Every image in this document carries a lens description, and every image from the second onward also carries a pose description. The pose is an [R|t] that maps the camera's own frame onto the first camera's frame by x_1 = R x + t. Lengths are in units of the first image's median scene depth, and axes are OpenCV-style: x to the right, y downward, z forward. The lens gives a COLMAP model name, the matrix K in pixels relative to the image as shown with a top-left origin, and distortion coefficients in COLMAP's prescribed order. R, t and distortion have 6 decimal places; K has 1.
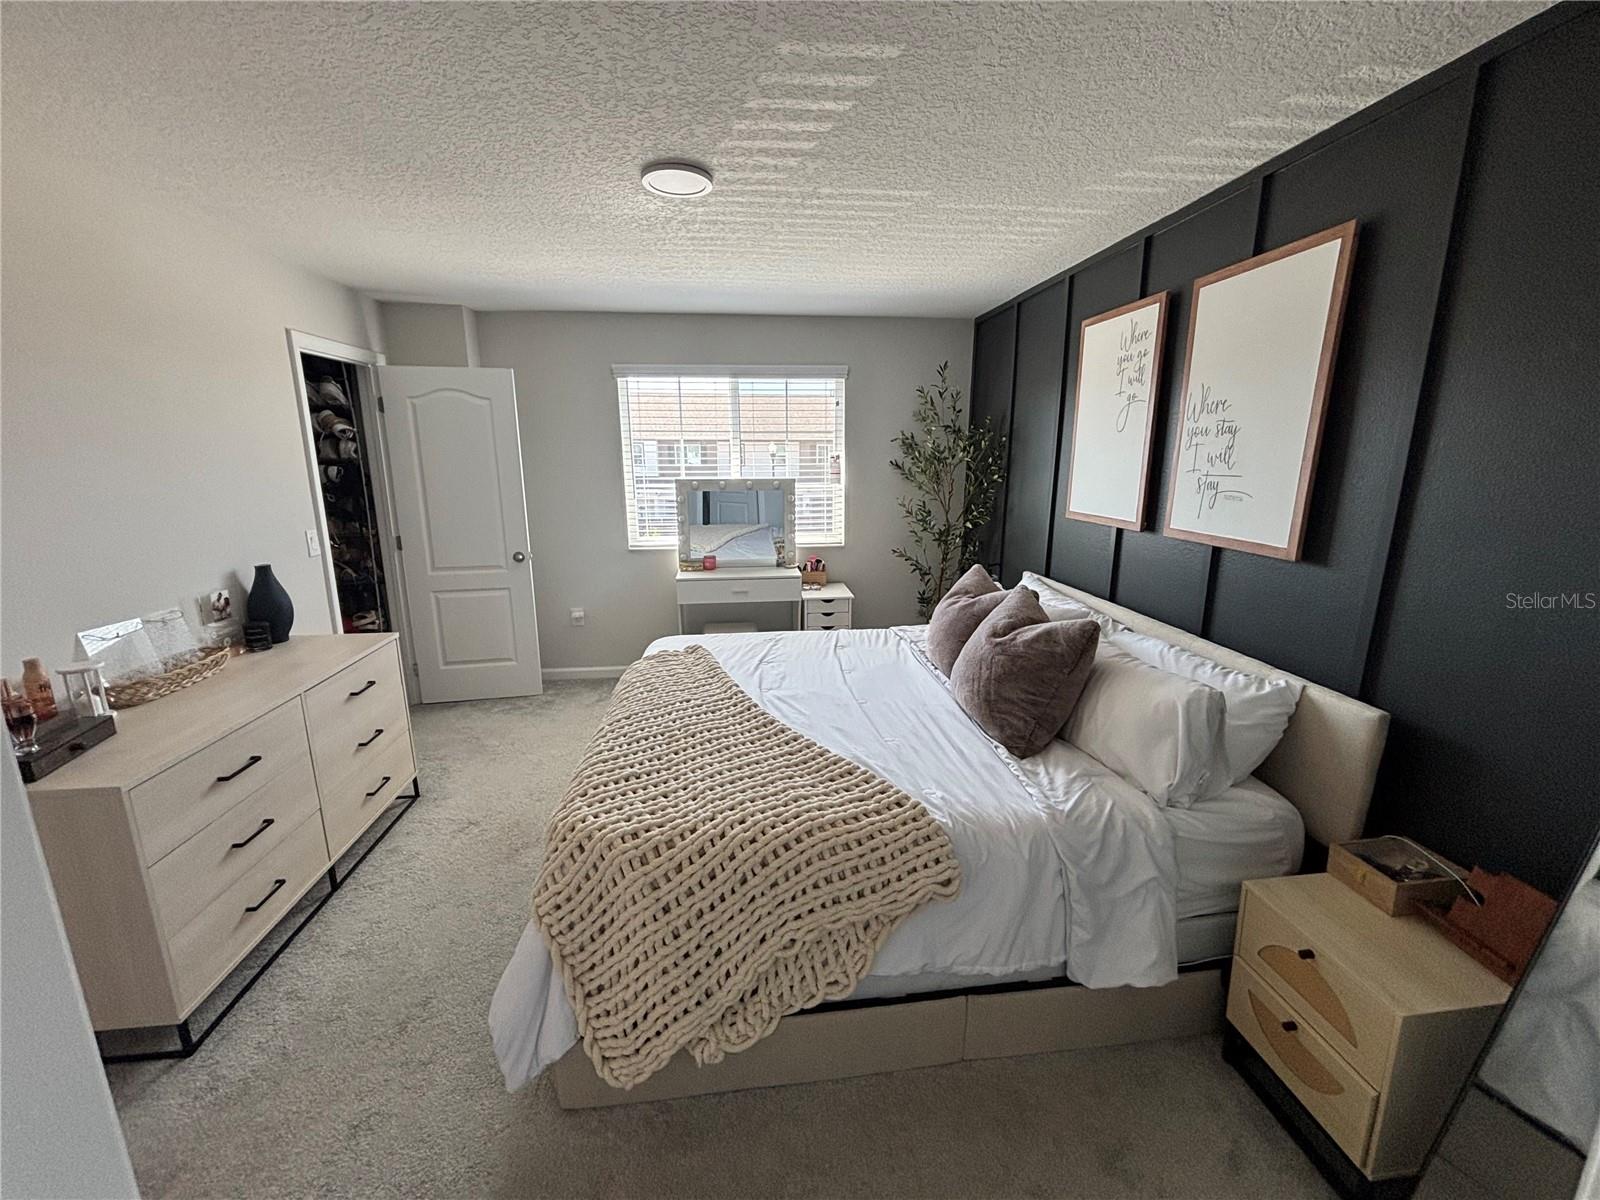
lens RADIAL K [[650.6, 0, 803.0], [0, 650.6, 601.6], [0, 0, 1]] dist [0.000518, 0.000224]
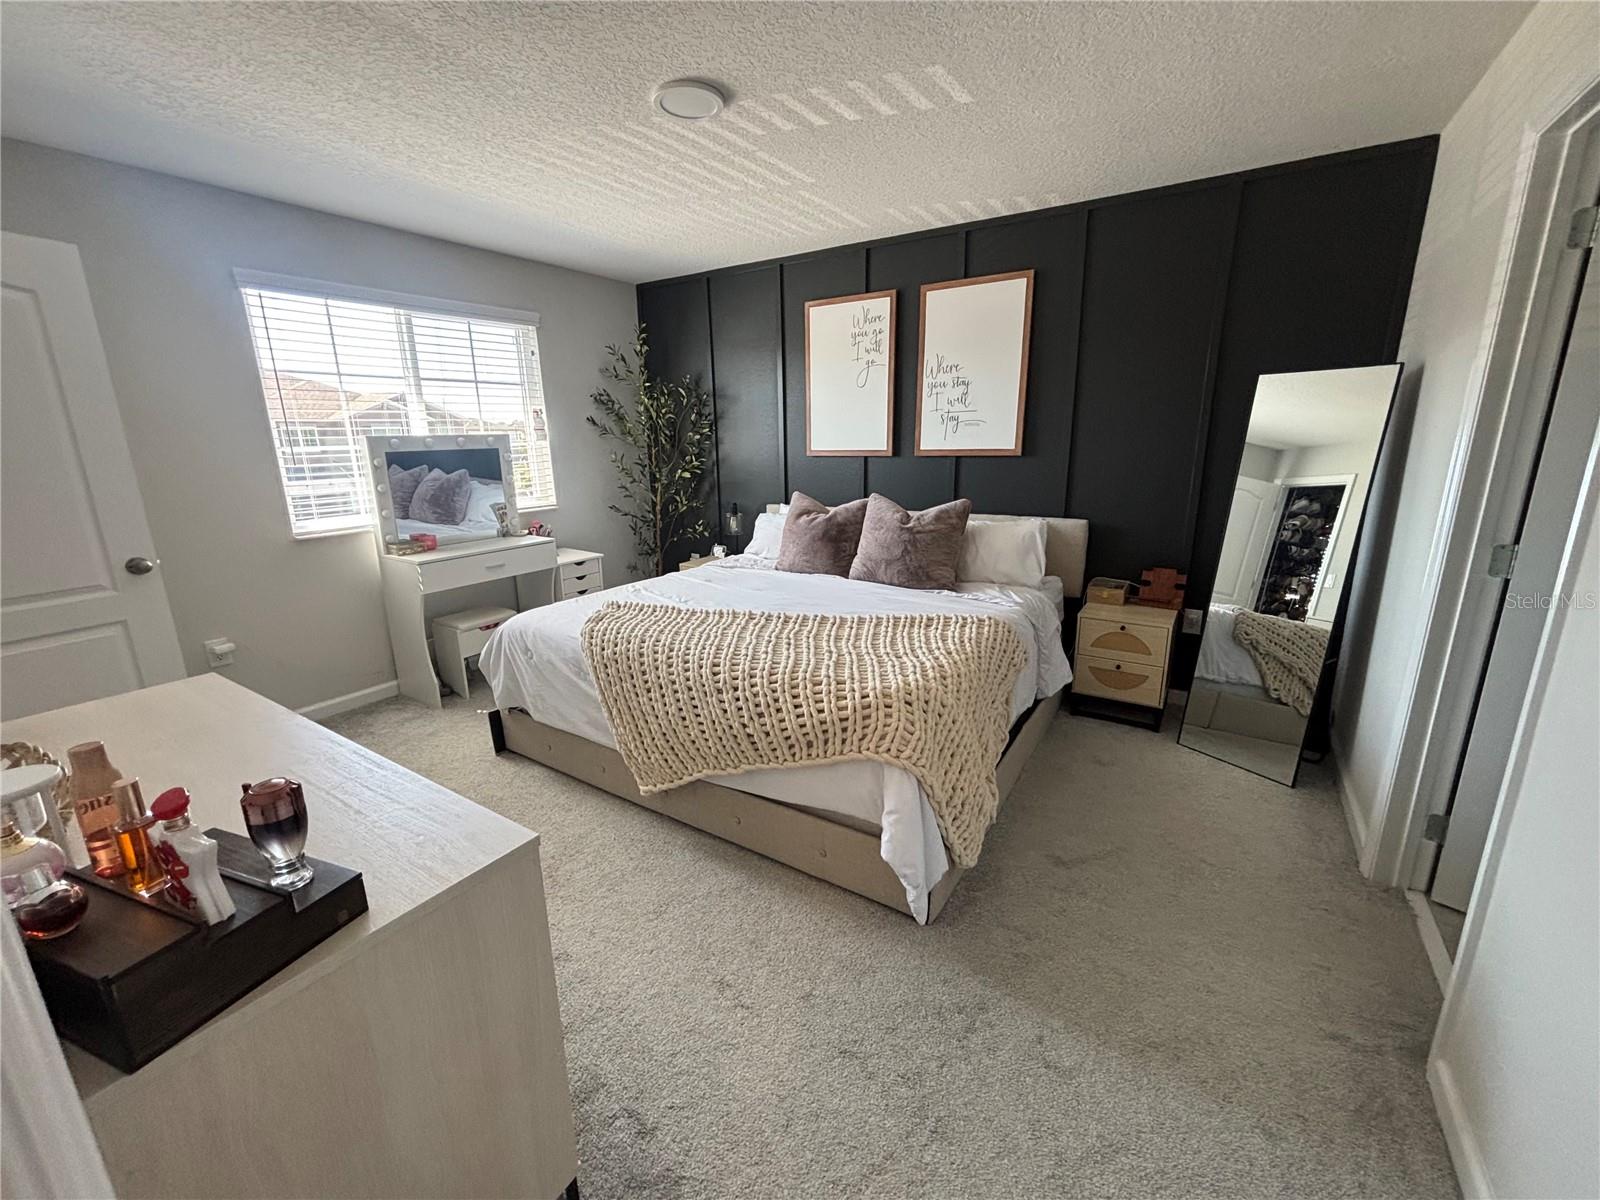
lens RADIAL K [[650.6, 0, 801.6], [0, 650.6, 603.0], [0, 0, 1]] dist [0.000518, 0.000224]
pose [[0.632287, -0.203547, 0.747517, -0.648669], [0.185225, 0.976604, 0.109255, 0.017452], [-0.752267, 0.069379, 0.655196, 0.177125]]
